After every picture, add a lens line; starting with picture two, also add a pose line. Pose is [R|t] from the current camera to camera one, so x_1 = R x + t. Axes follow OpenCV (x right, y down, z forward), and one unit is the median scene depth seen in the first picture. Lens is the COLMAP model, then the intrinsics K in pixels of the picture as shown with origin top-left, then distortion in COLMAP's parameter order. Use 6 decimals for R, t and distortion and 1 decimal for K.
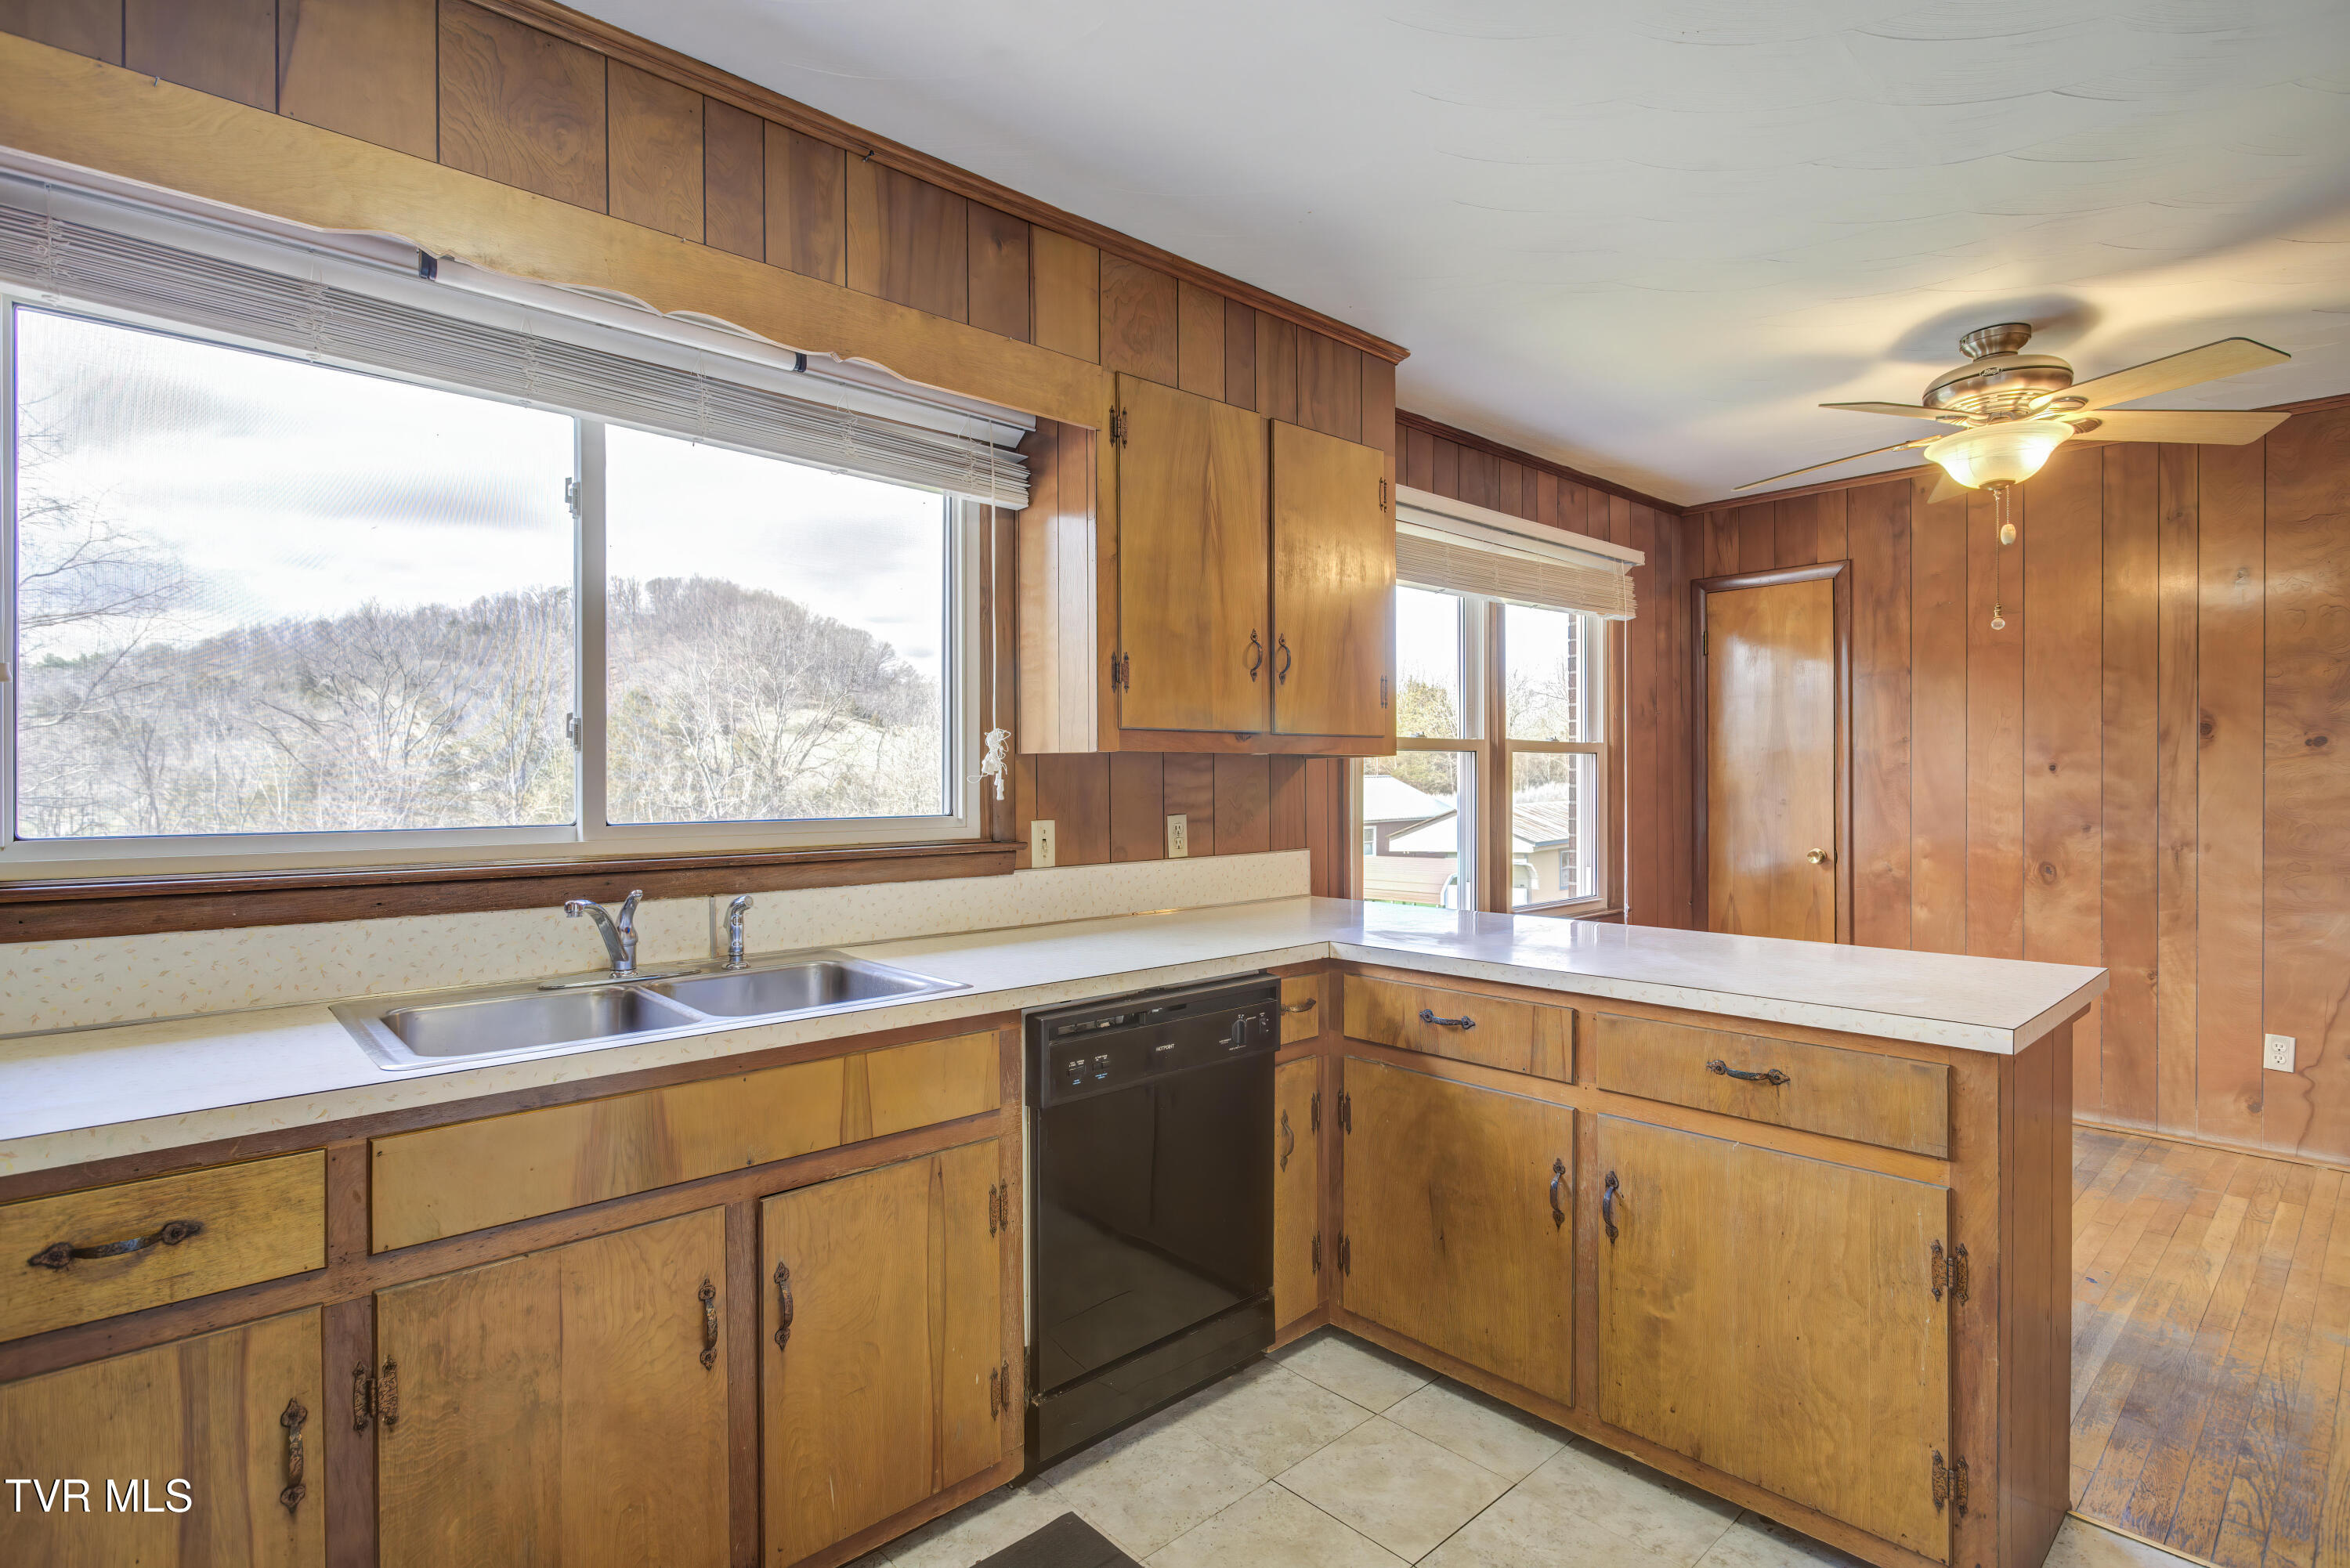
lens RADIAL K [[1148.4, 0, 1167.6], [0, 1148.4, 783.4], [0, 0, 1]] dist [-0.011585, 0.002496]
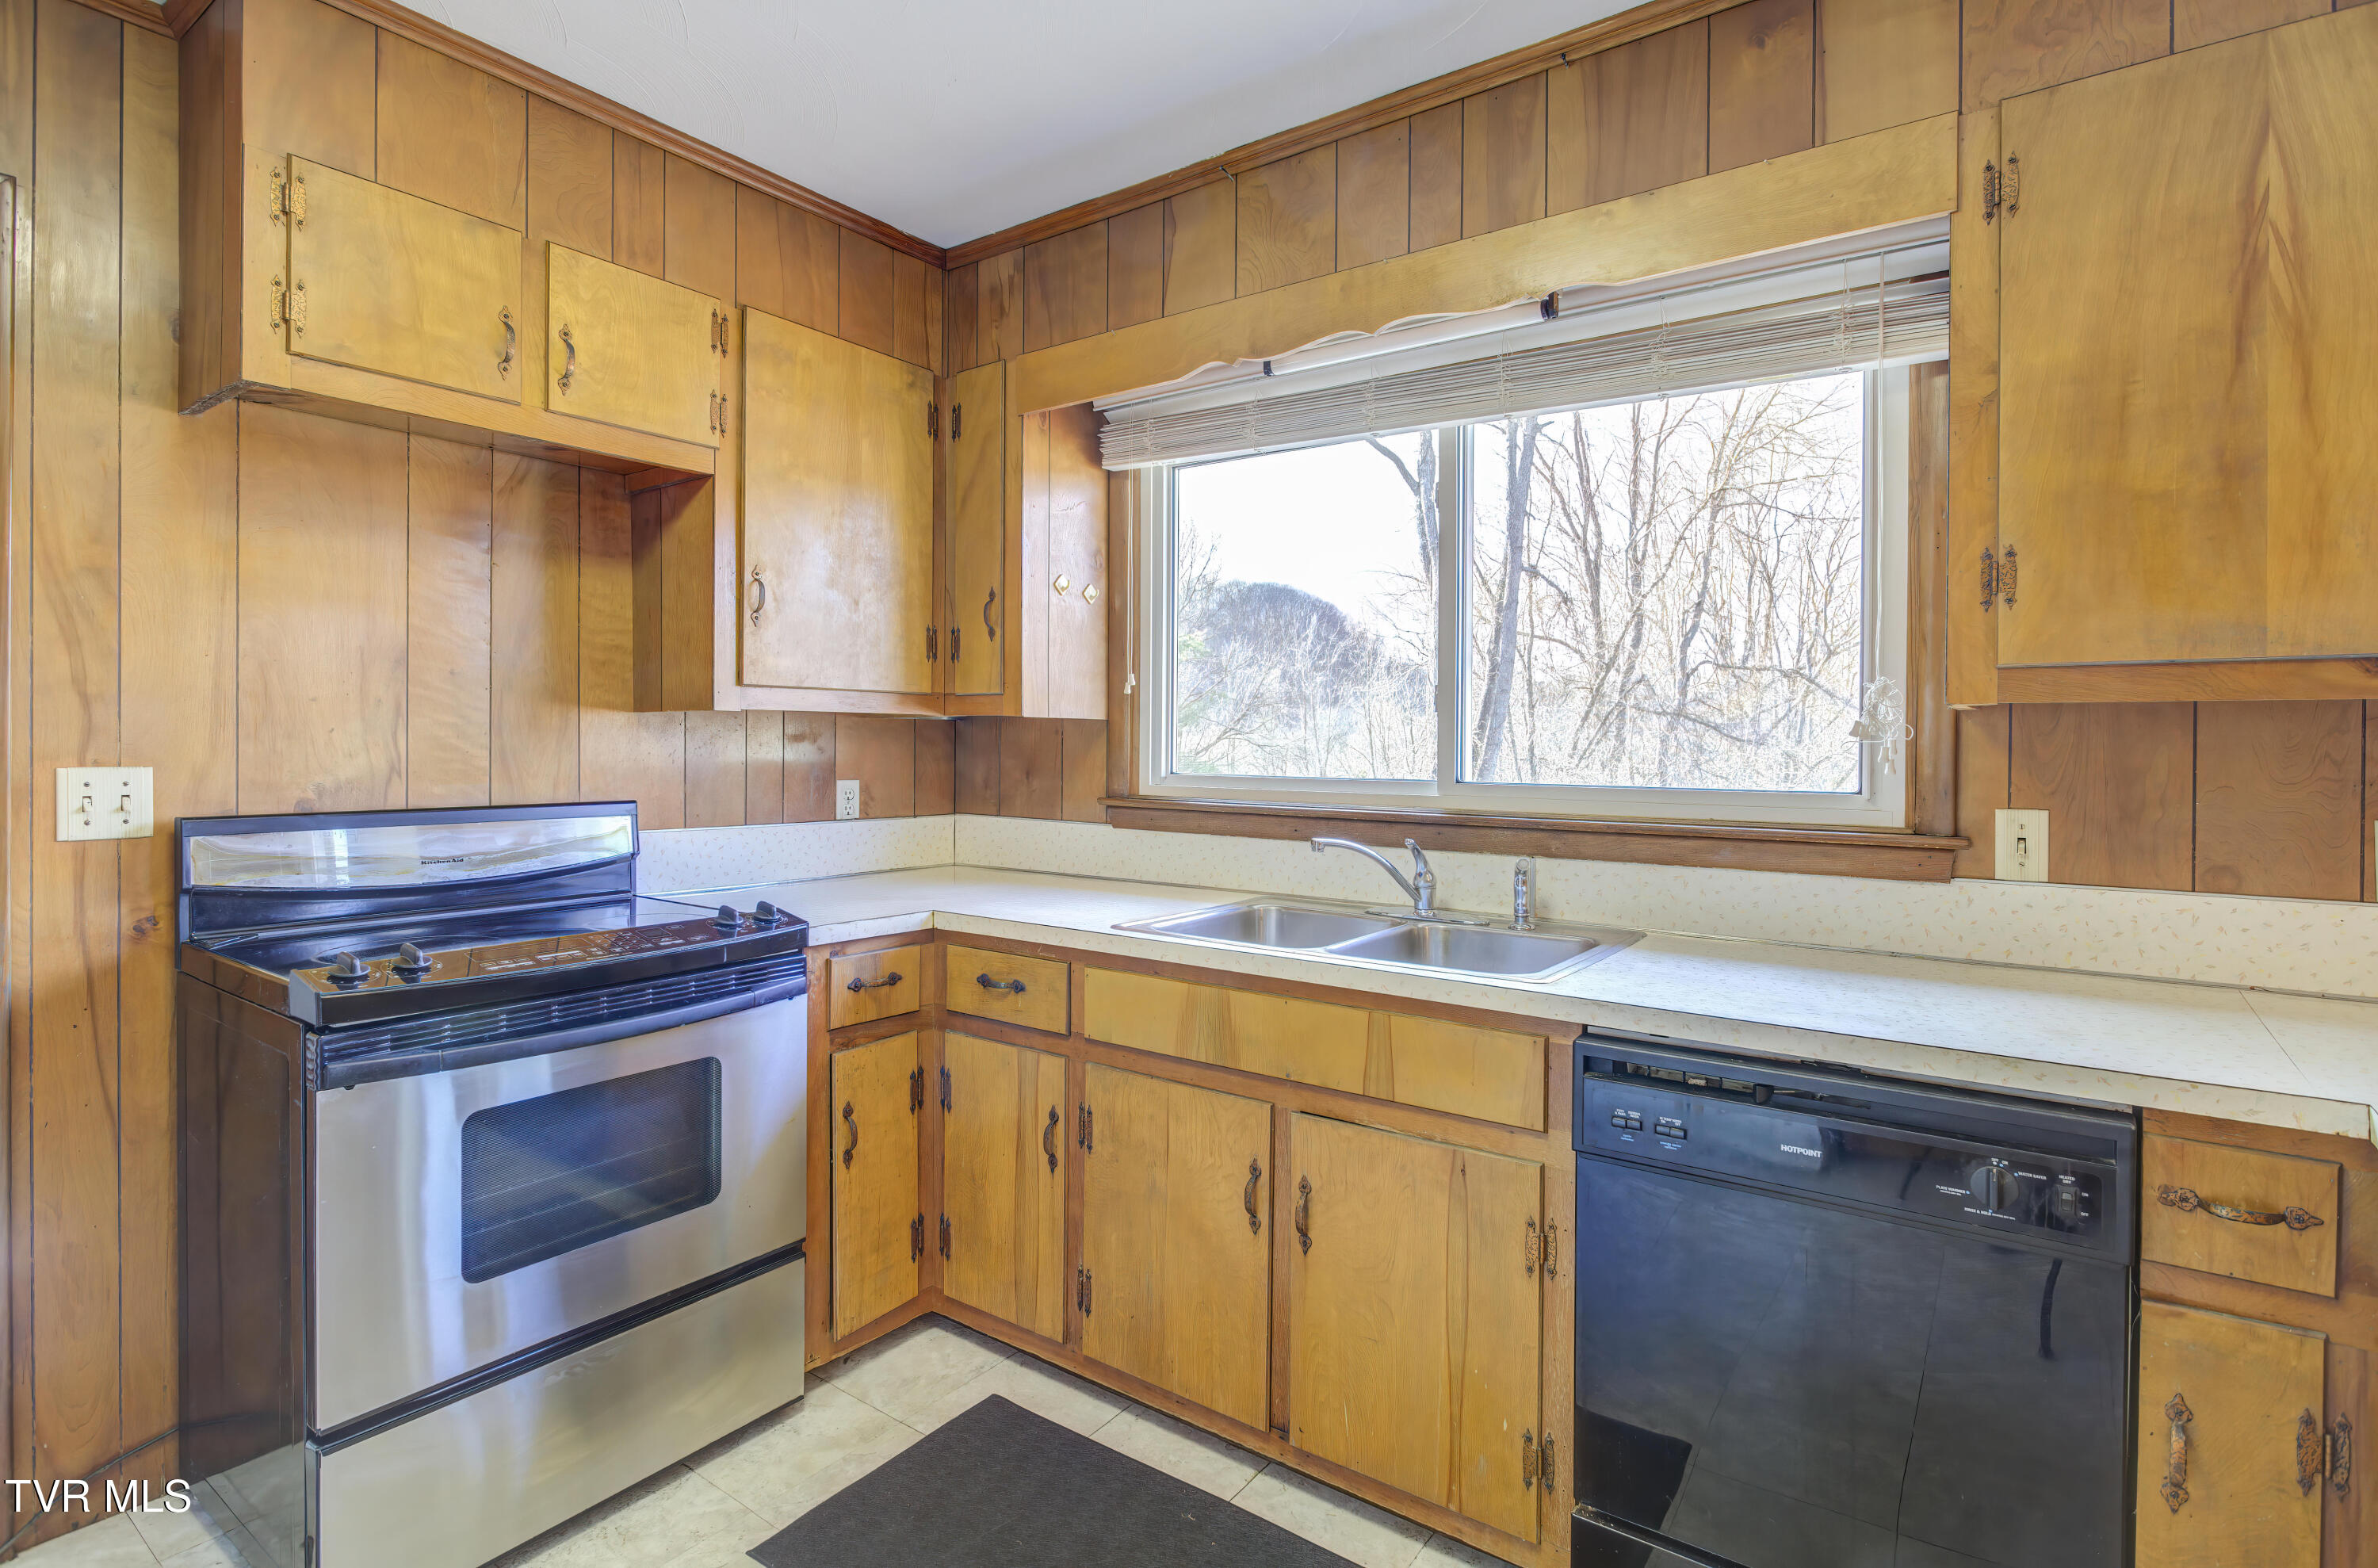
lens RADIAL K [[1162.2, 0, 1203.4], [0, 1162.2, 750.4], [0, 0, 1]] dist [-0.011585, 0.002496]
pose [[0.202633, 0.013315, -0.979164, 0.529776], [-0.011441, 0.999871, 0.011229, -0.004701], [0.979188, 0.008928, 0.202759, 0.478230]]
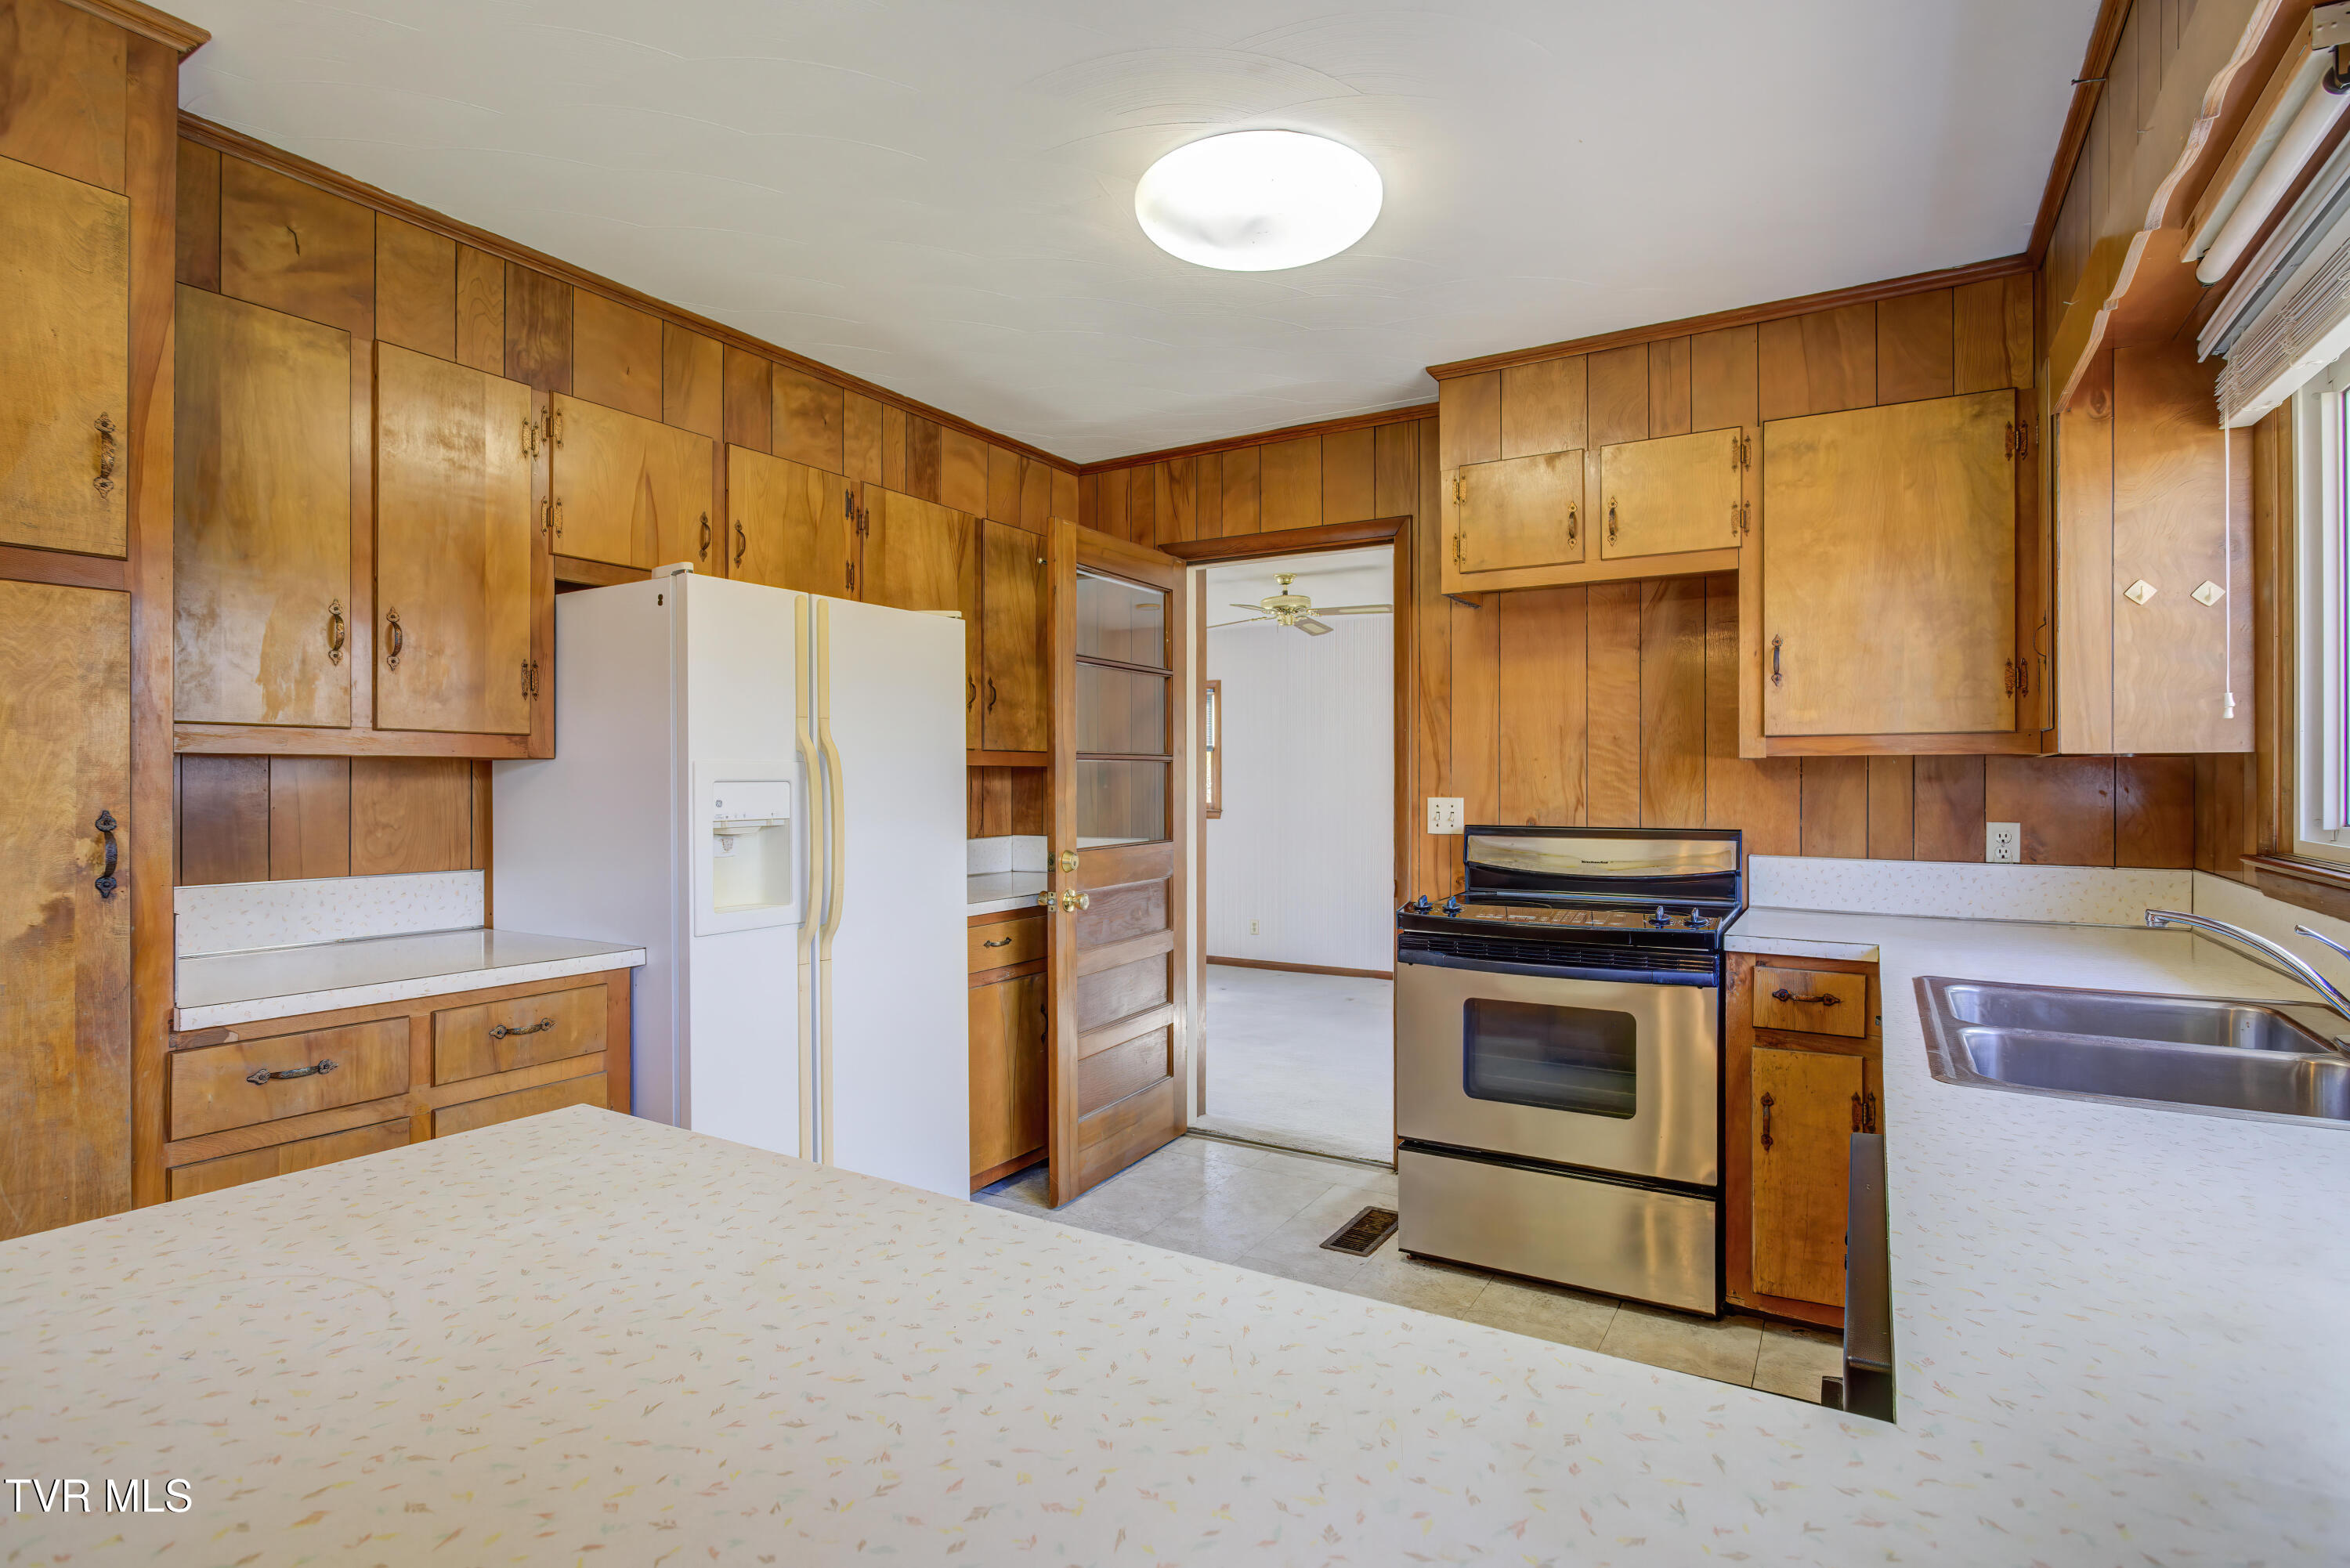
lens RADIAL K [[1148.4, 0, 1161.4], [0, 1148.4, 779.1], [0, 0, 1]] dist [-0.011585, 0.002496]
pose [[-0.961125, 0.005285, -0.276063, 0.395610], [0.004266, 0.999982, 0.004292, -0.008477], [0.276080, 0.002948, -0.961130, 1.278562]]
